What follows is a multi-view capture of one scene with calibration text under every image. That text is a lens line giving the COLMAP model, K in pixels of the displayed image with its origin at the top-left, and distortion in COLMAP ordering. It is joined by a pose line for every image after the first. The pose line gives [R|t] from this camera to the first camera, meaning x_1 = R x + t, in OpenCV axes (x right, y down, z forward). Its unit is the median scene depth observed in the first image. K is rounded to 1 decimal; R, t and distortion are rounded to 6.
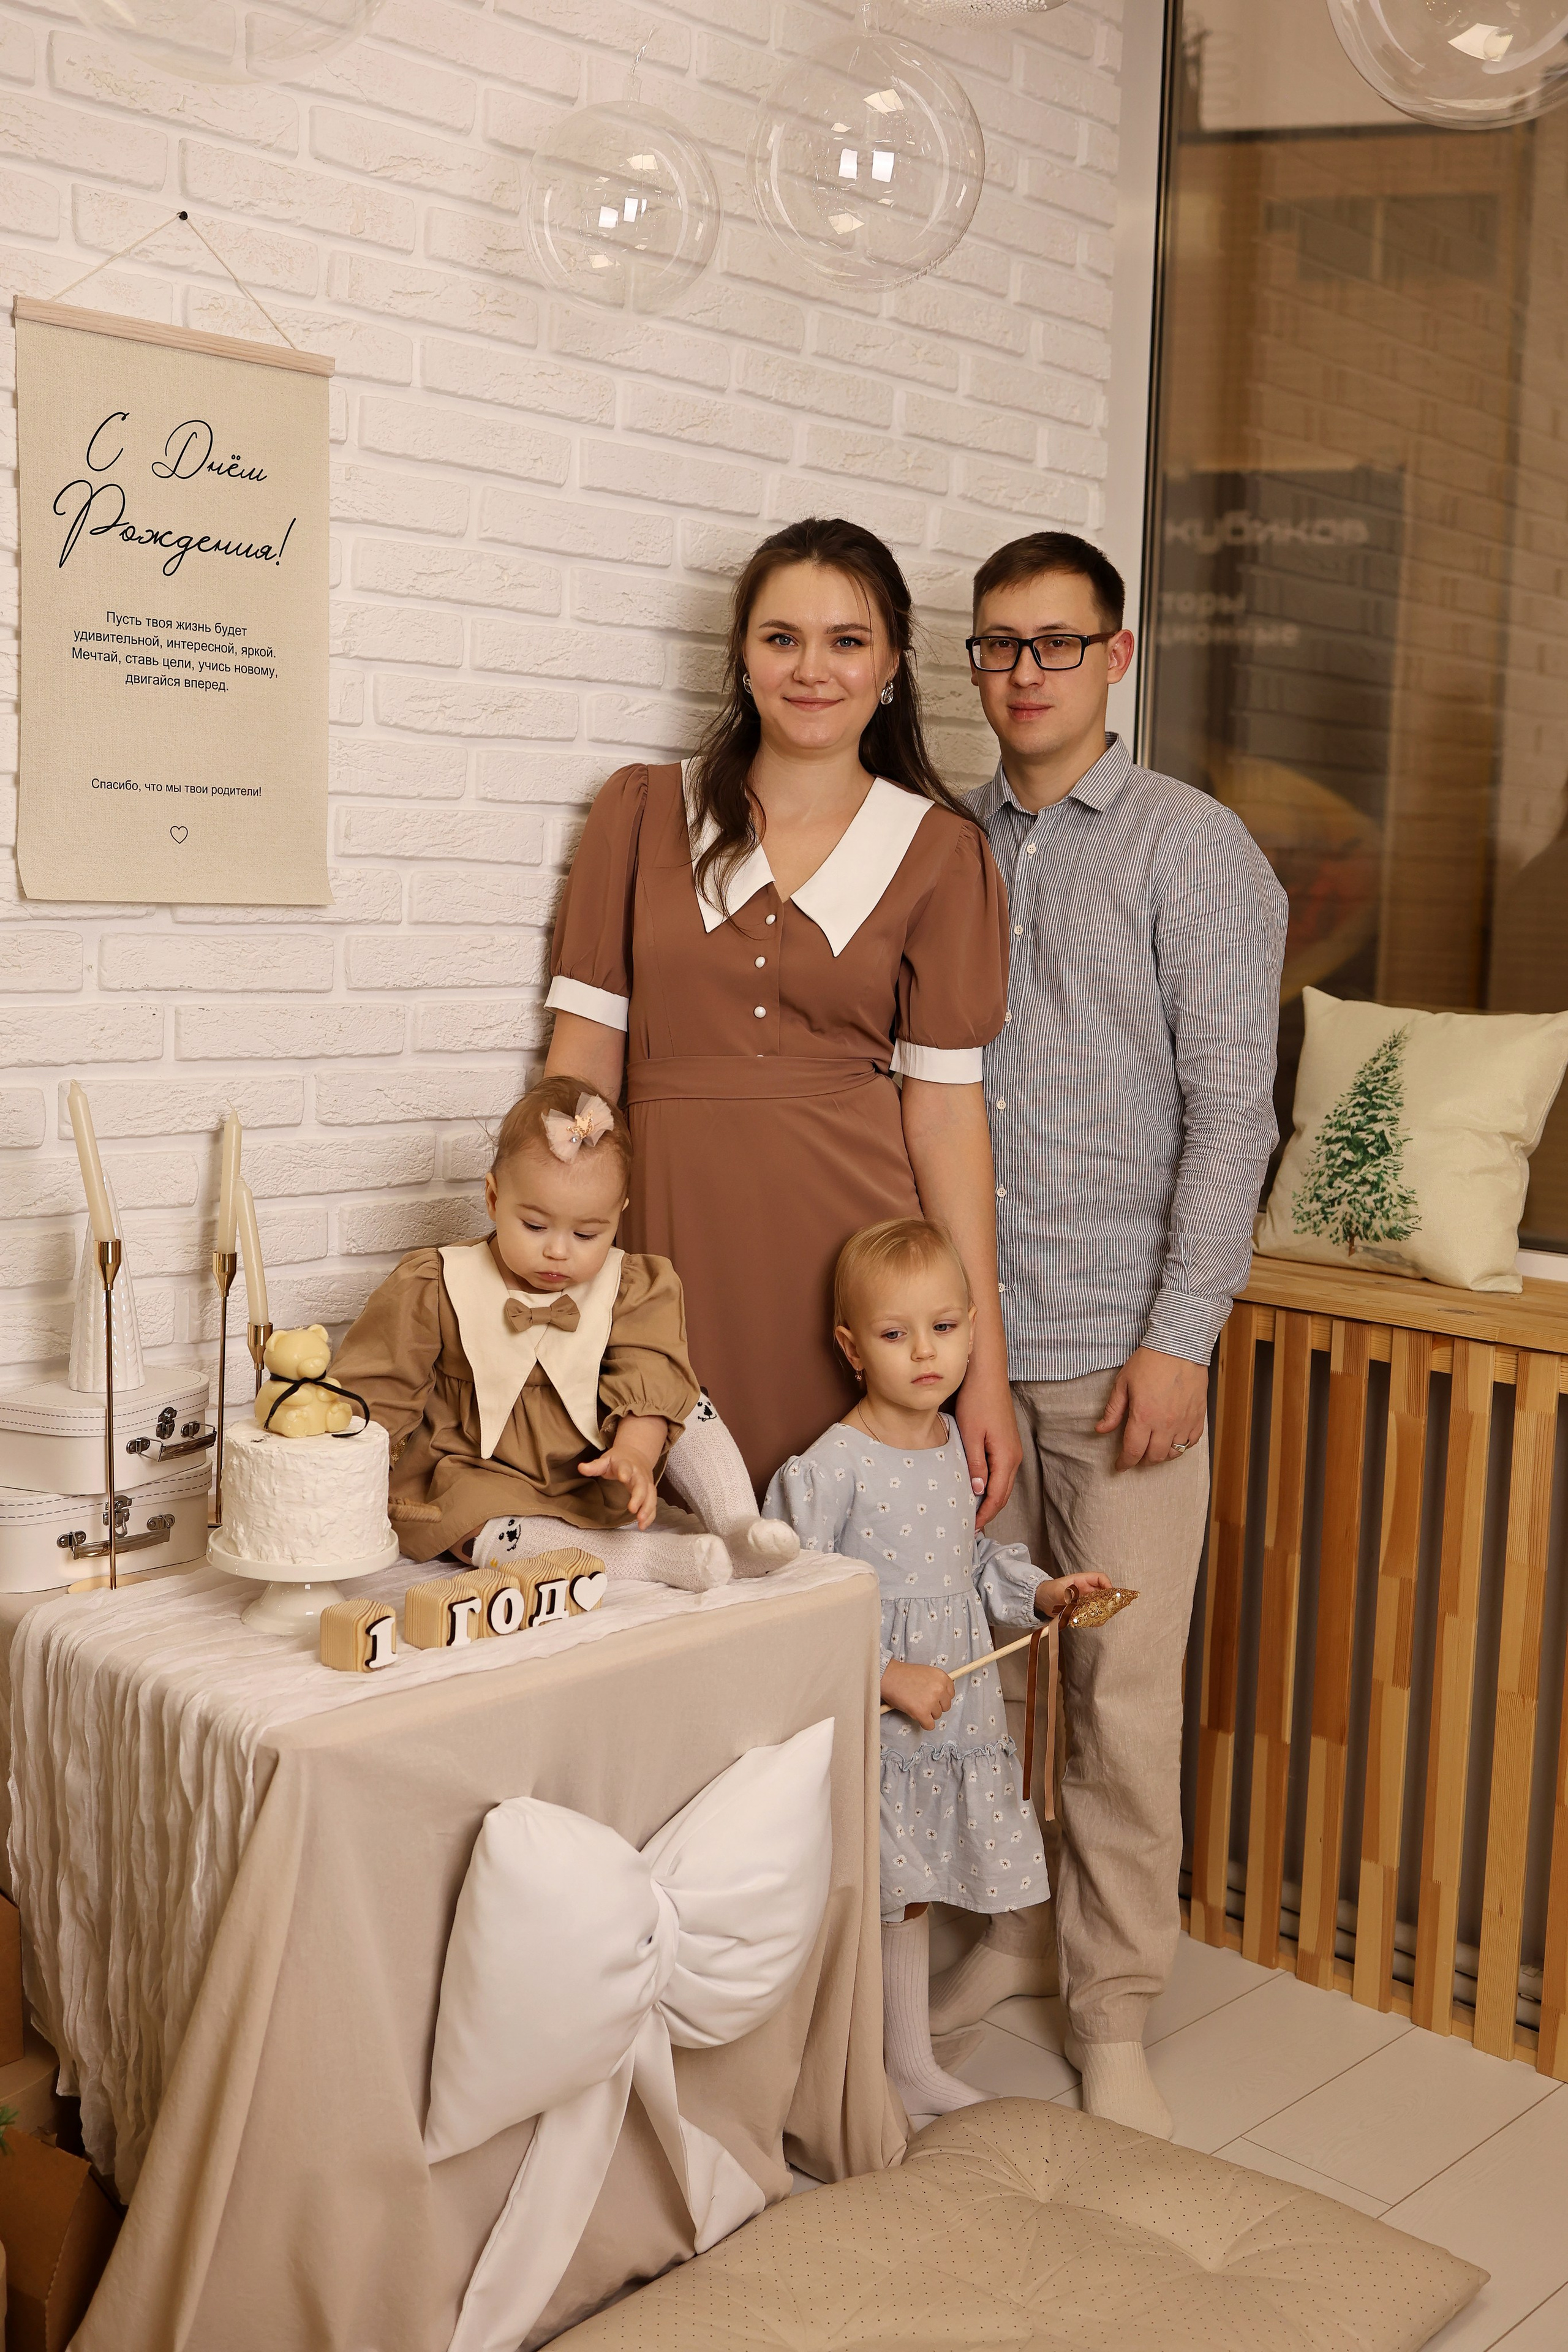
lens RADIAL K [[2285.8, 0, 784.0], [0, 2285.8, 1176.0], [0, 0, 1]] dist [-0.073383, 0.061539]
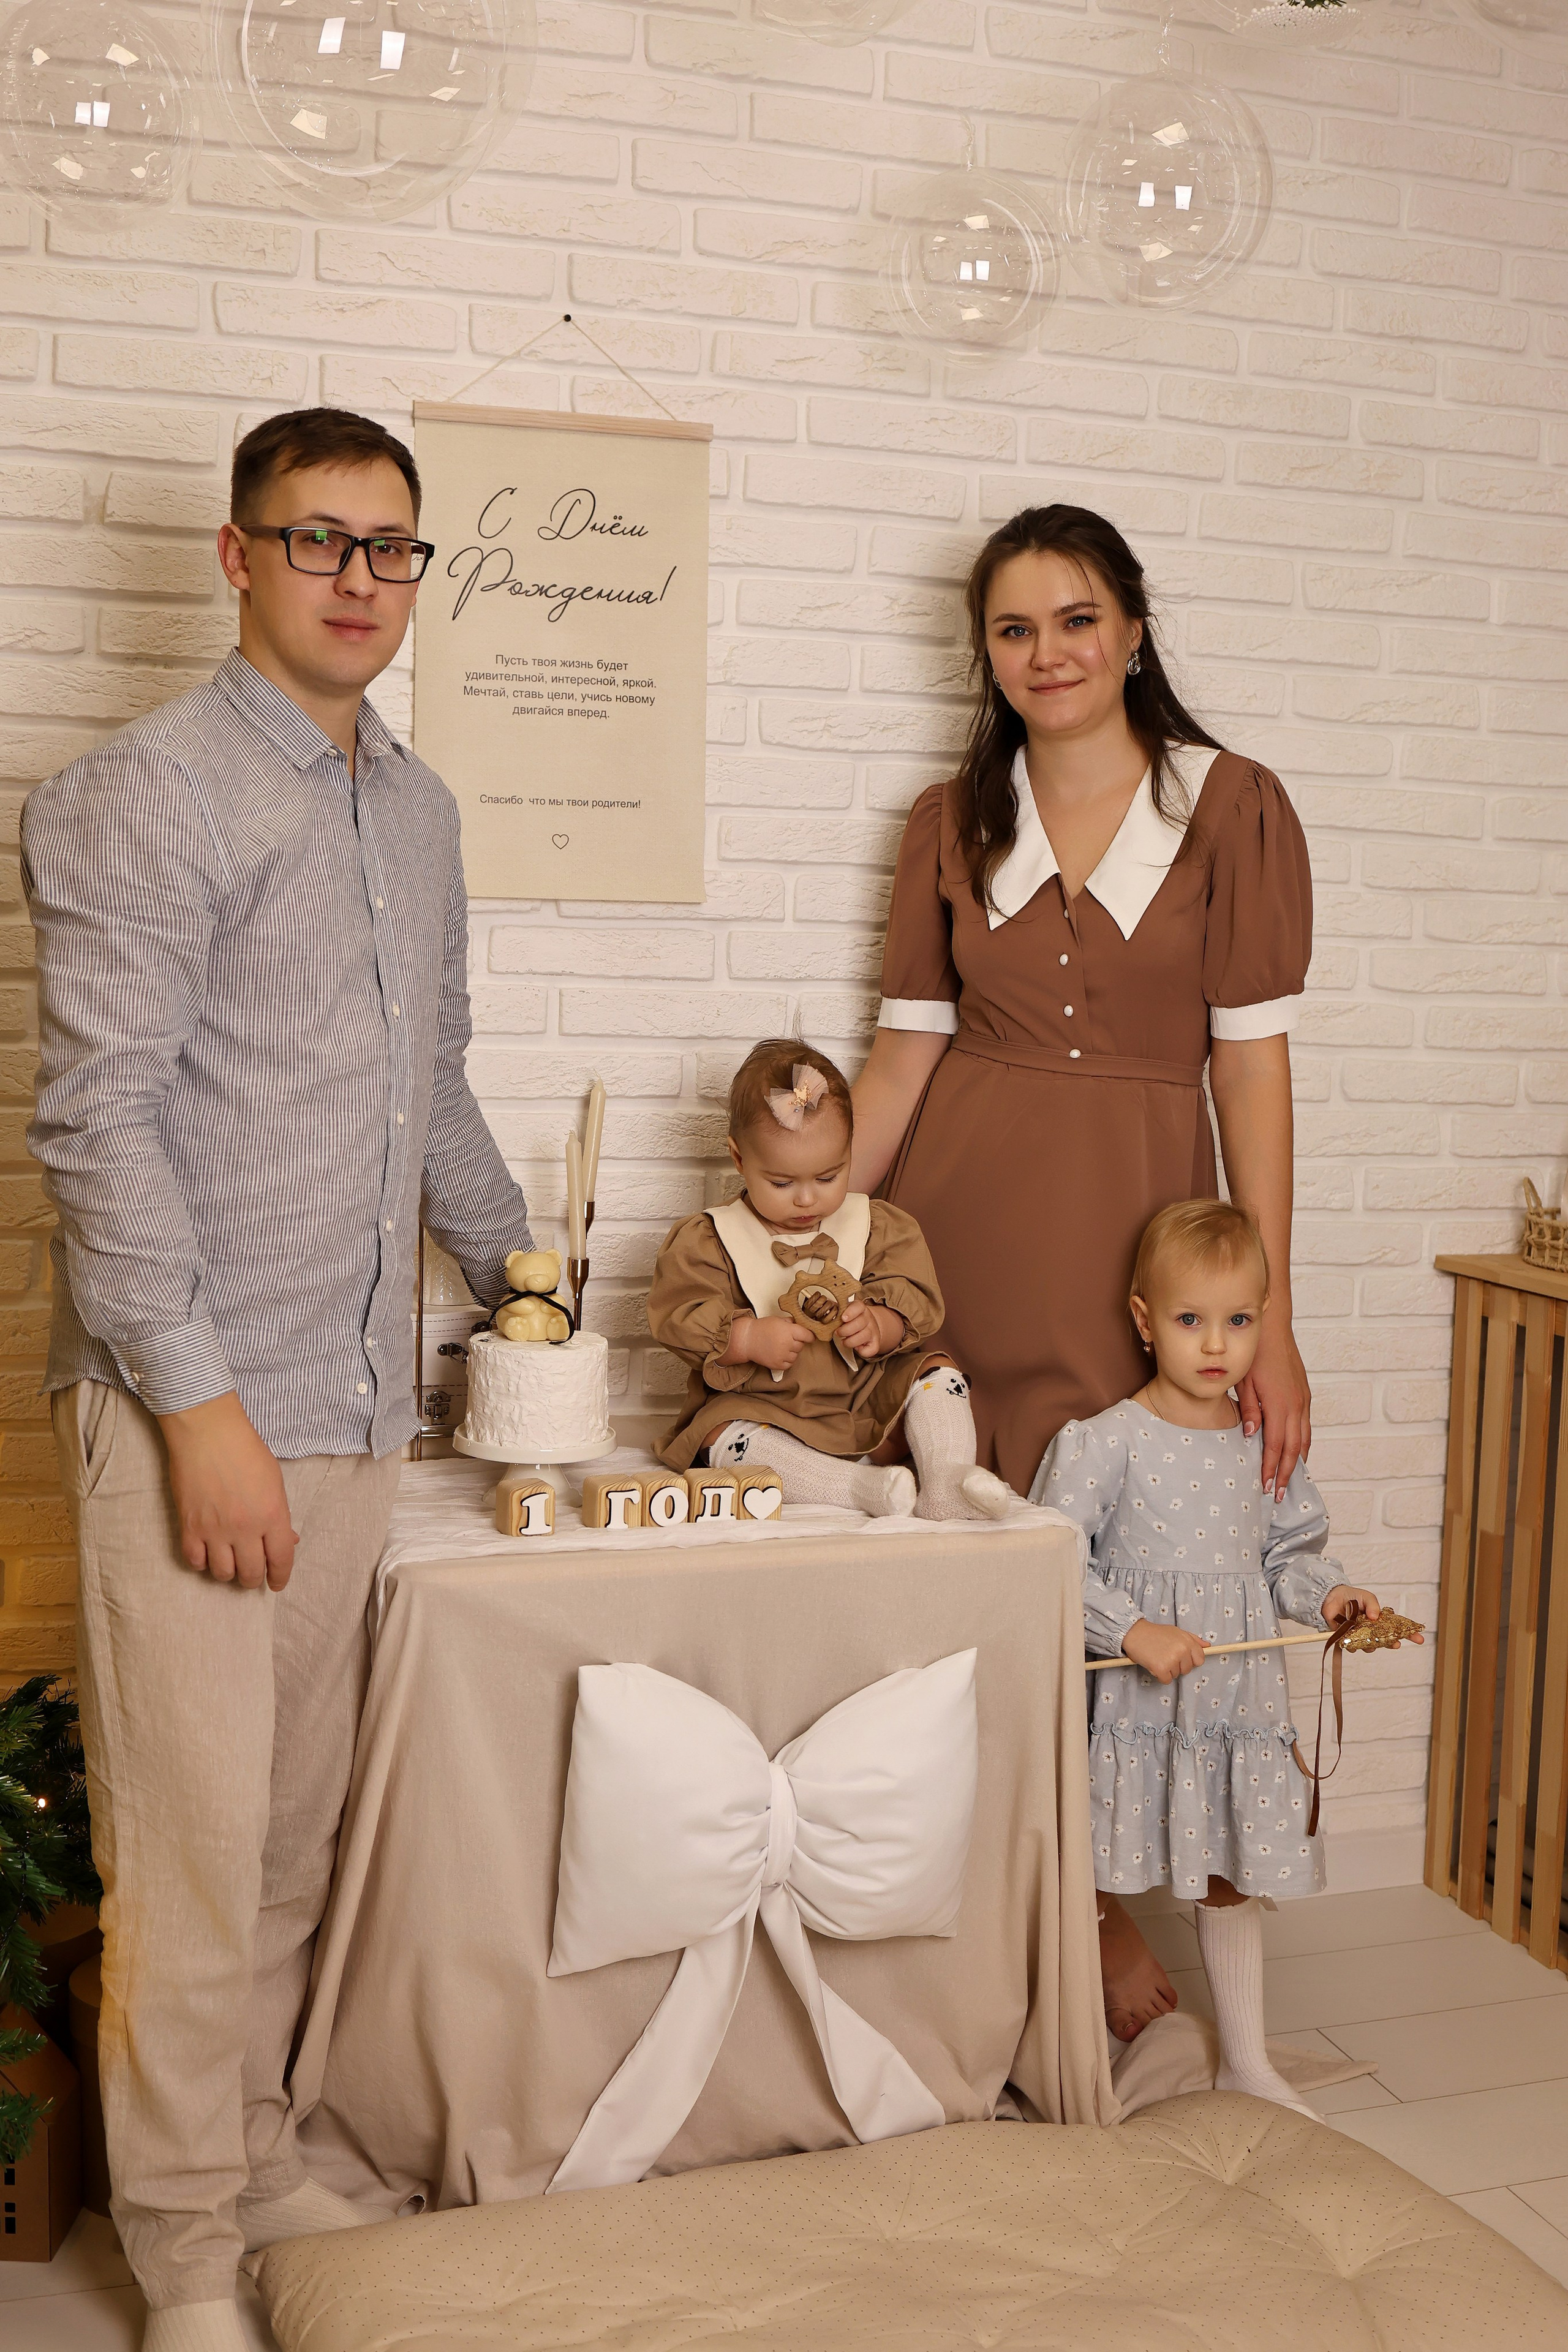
lens RADIAL K [[2285.8, 0, 784.0], [0, 2285.8, 1176.0], [0, 0, 1]] dist [-0.073383, 0.061539]
pose [[0.899160, 0.036132, -0.436125, 0.352297], [-0.049275, 0.998607, -0.018859, 0.038003], [0.434837, 0.038448, 0.899688, -0.001553]]
